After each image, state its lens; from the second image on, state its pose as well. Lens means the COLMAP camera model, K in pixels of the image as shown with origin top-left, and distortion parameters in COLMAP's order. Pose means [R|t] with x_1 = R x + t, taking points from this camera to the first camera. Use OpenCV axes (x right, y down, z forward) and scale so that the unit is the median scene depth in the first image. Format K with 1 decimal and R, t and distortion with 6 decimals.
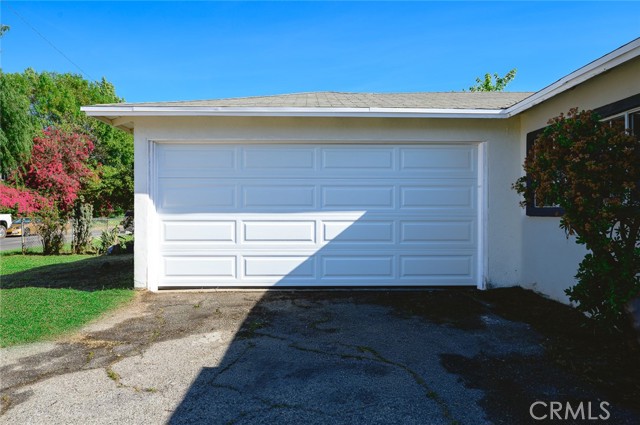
lens RADIAL K [[428.1, 0, 320.9], [0, 428.1, 213.1], [0, 0, 1]] dist [0.028906, -0.001744]
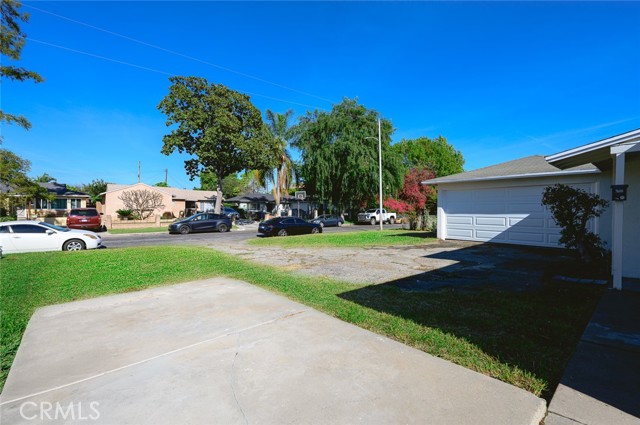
lens RADIAL K [[283.0, 0, 320.9], [0, 283.0, 212.4], [0, 0, 1]] dist [-0.002414, -0.000139]
pose [[0.645310, 0.009744, -0.763858, 0.221332], [-0.010938, 0.999934, 0.003515, -0.002705], [0.763842, 0.006087, 0.645374, -0.362739]]
